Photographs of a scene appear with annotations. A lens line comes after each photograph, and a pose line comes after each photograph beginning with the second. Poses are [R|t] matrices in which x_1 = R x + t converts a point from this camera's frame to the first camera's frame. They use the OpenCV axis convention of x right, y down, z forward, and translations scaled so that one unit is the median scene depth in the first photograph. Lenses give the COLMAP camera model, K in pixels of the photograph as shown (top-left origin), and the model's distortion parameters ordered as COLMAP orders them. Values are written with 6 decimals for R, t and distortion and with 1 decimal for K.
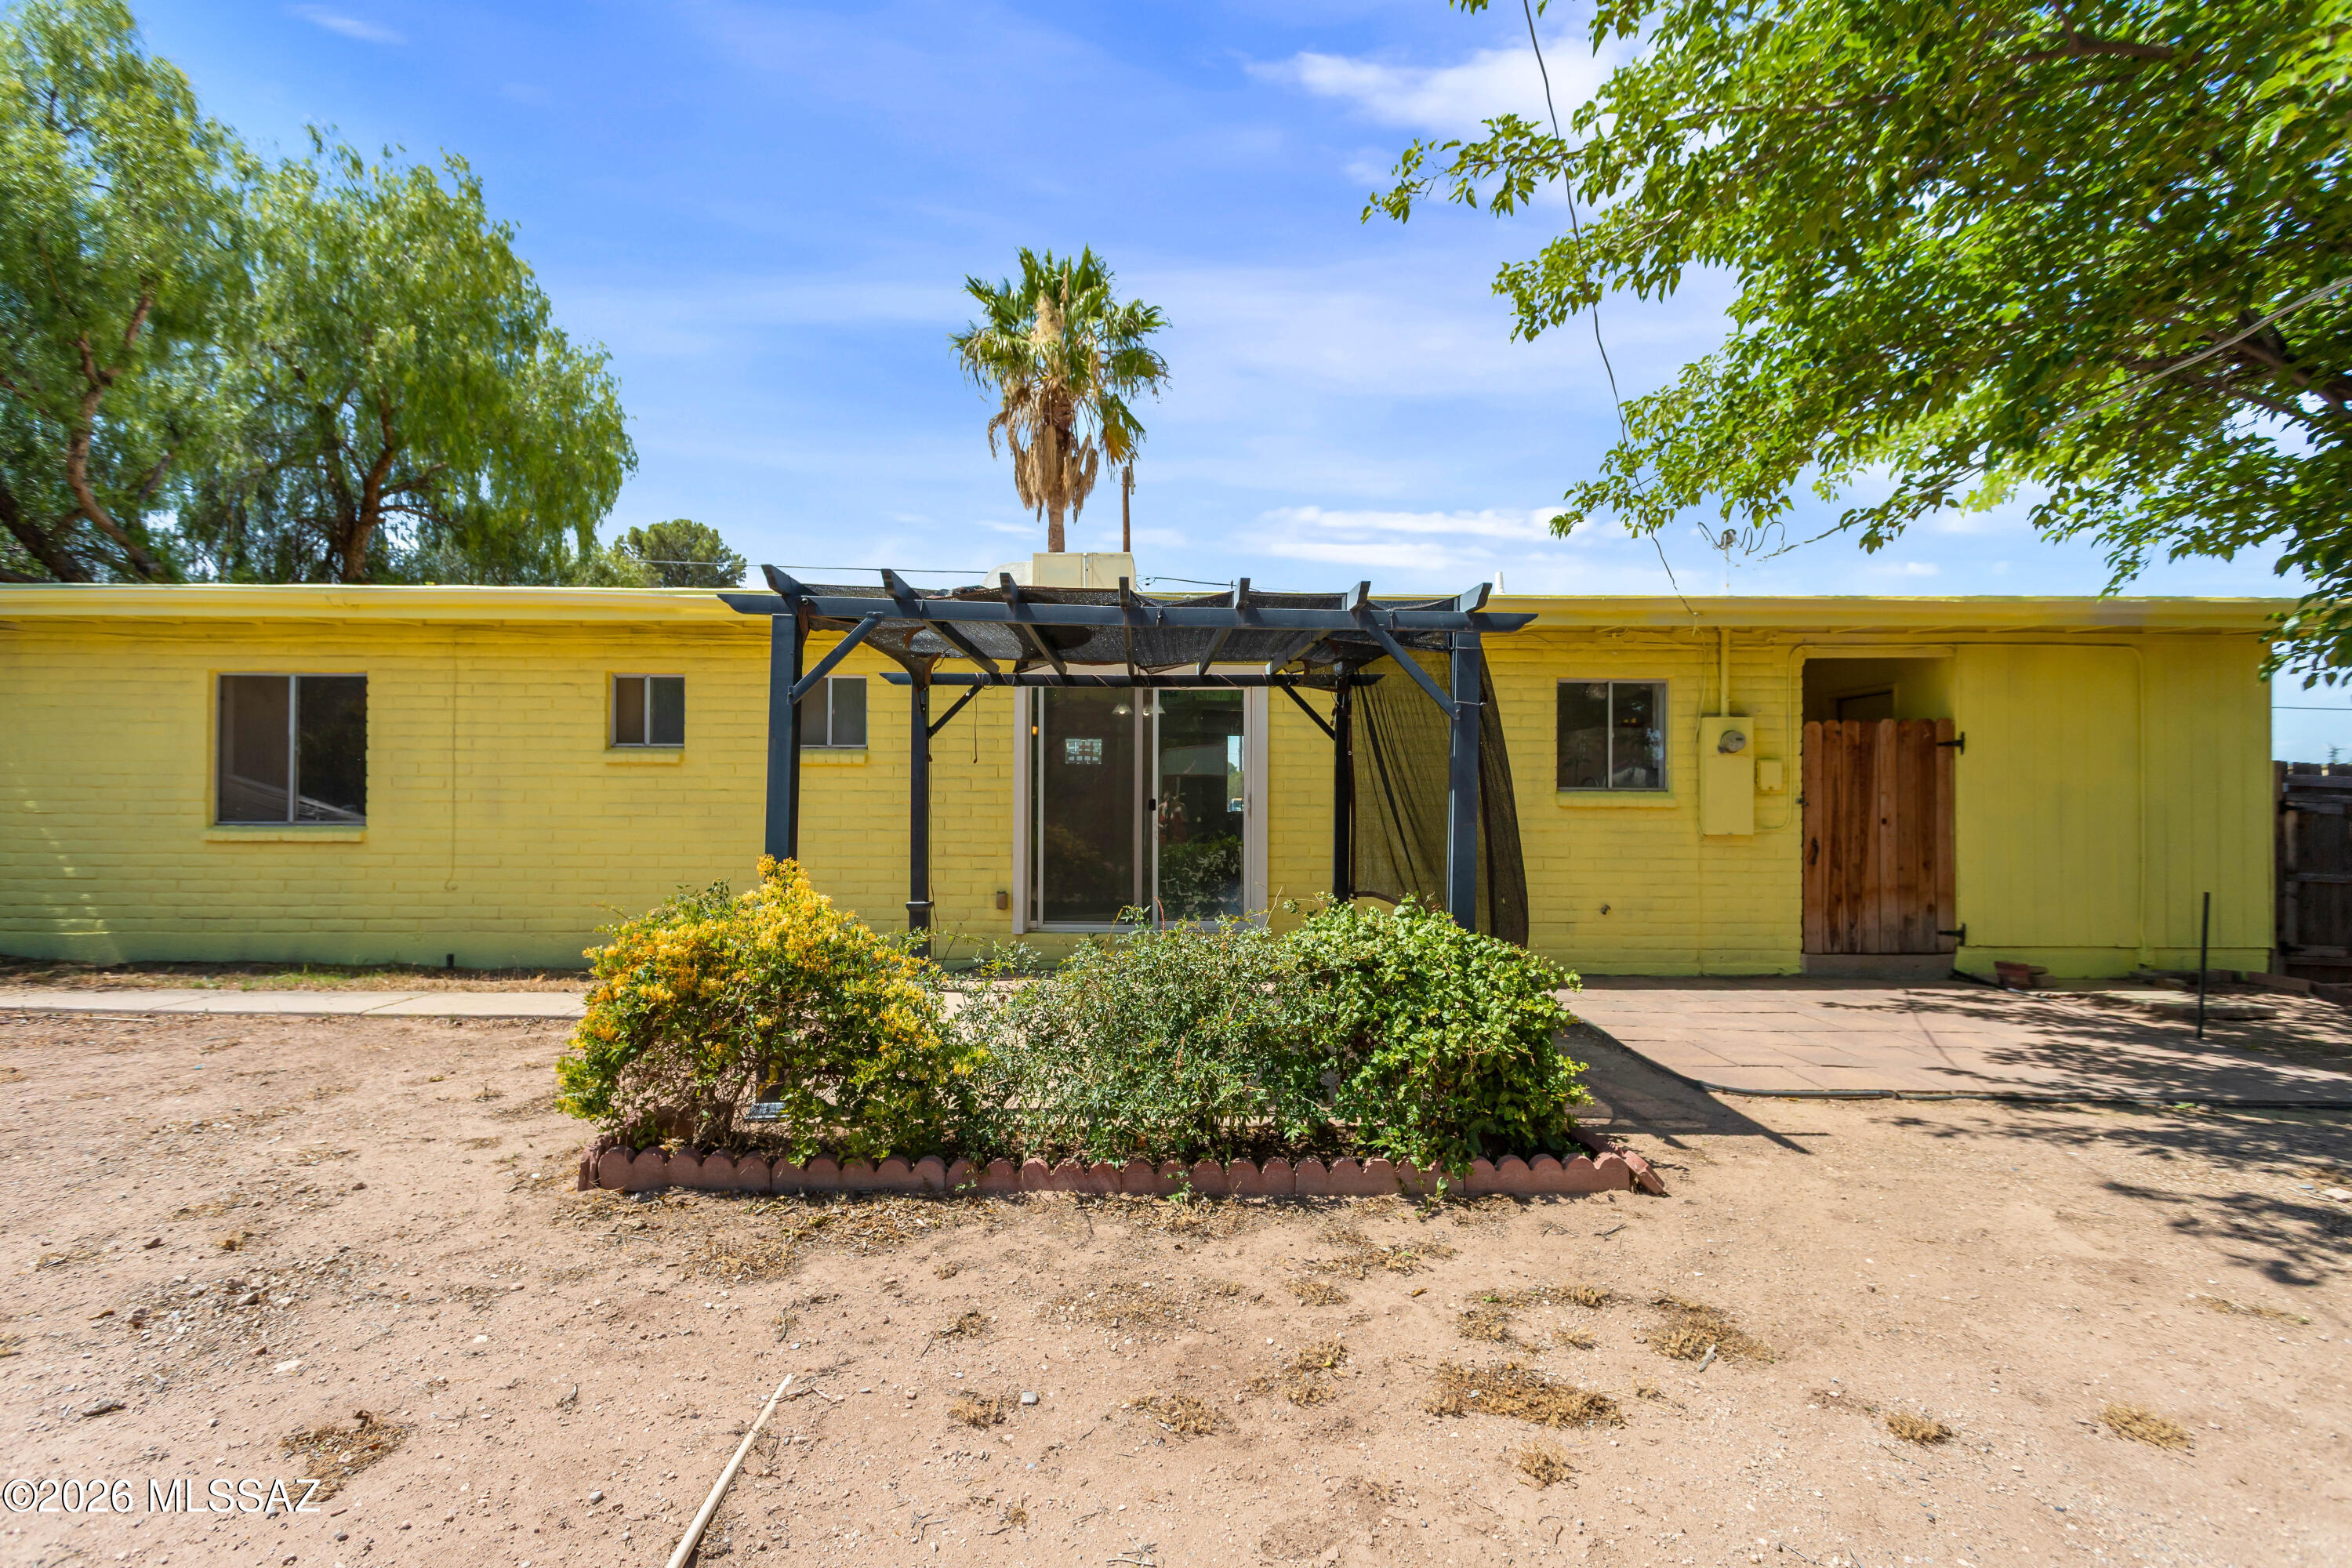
lens RADIAL K [[1122.0, 0, 1177.7], [0, 1122.0, 776.3], [0, 0, 1]] dist [0.003293, 0.003054]
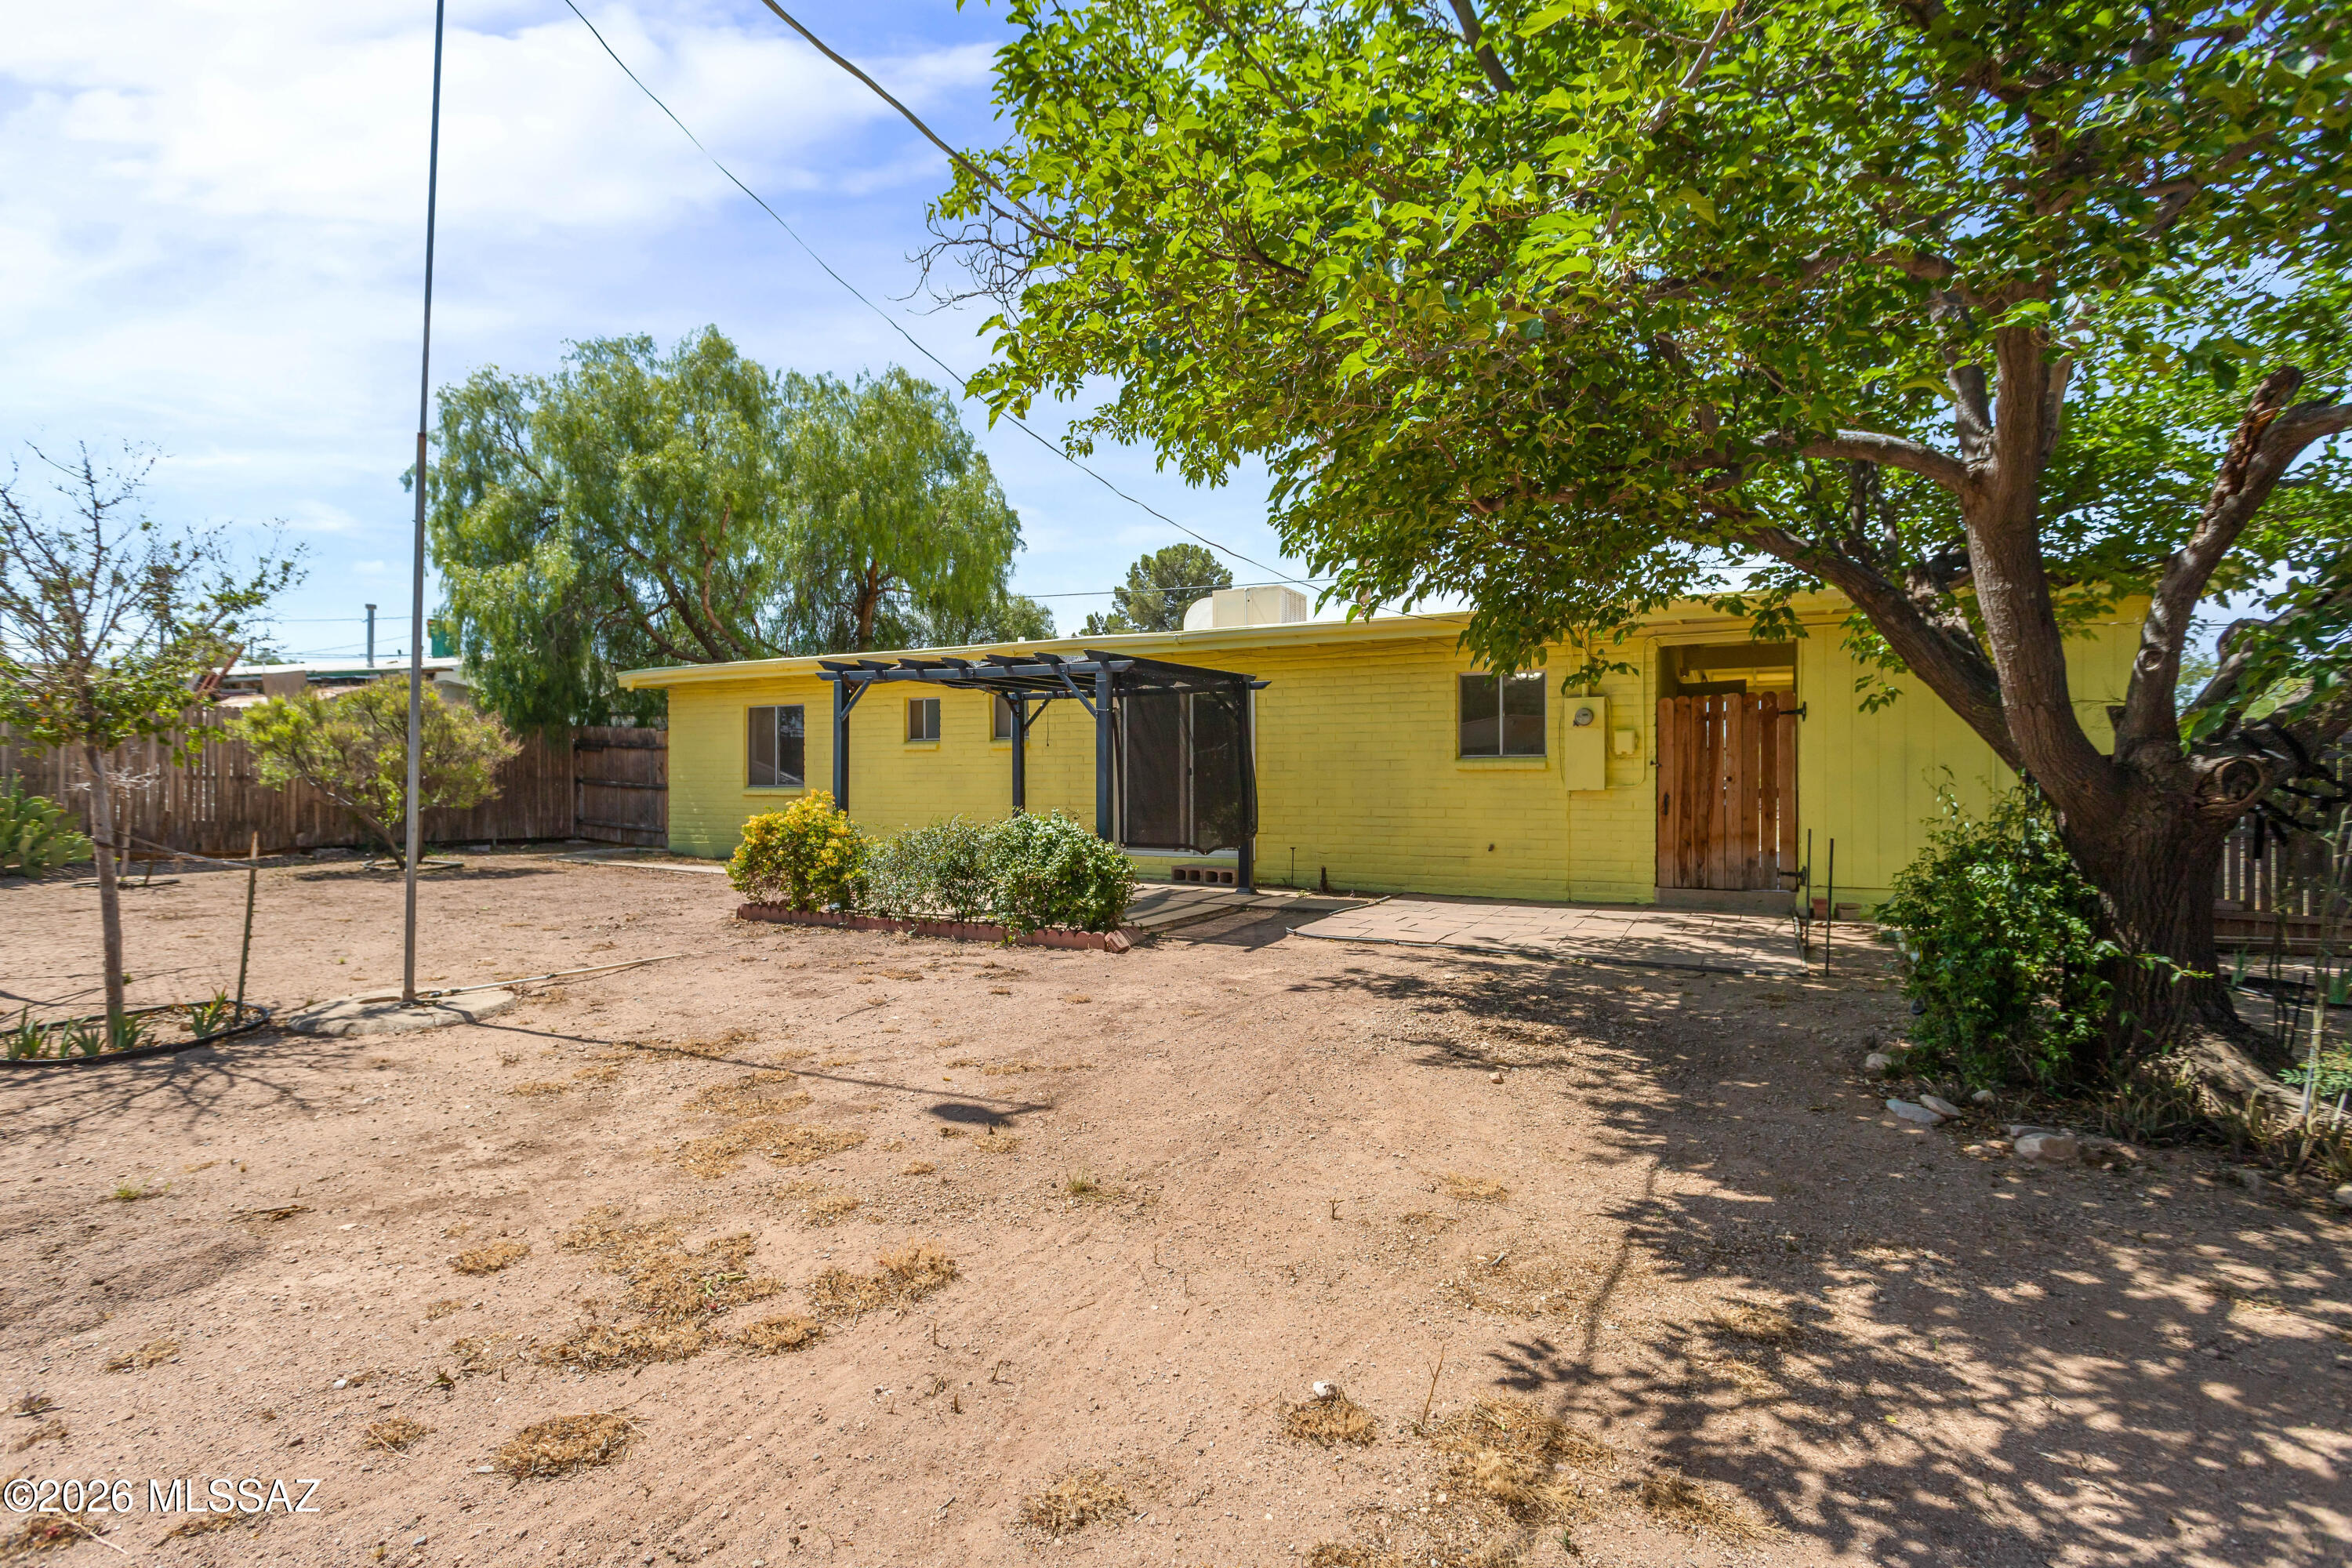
lens RADIAL K [[1122.0, 0, 1166.6], [0, 1122.0, 793.4], [0, 0, 1]] dist [0.003293, 0.003054]
pose [[0.879336, -0.001196, -0.476200, 0.670390], [0.015855, 0.999516, 0.026767, 0.013756], [0.475937, -0.031088, 0.878929, -0.334005]]
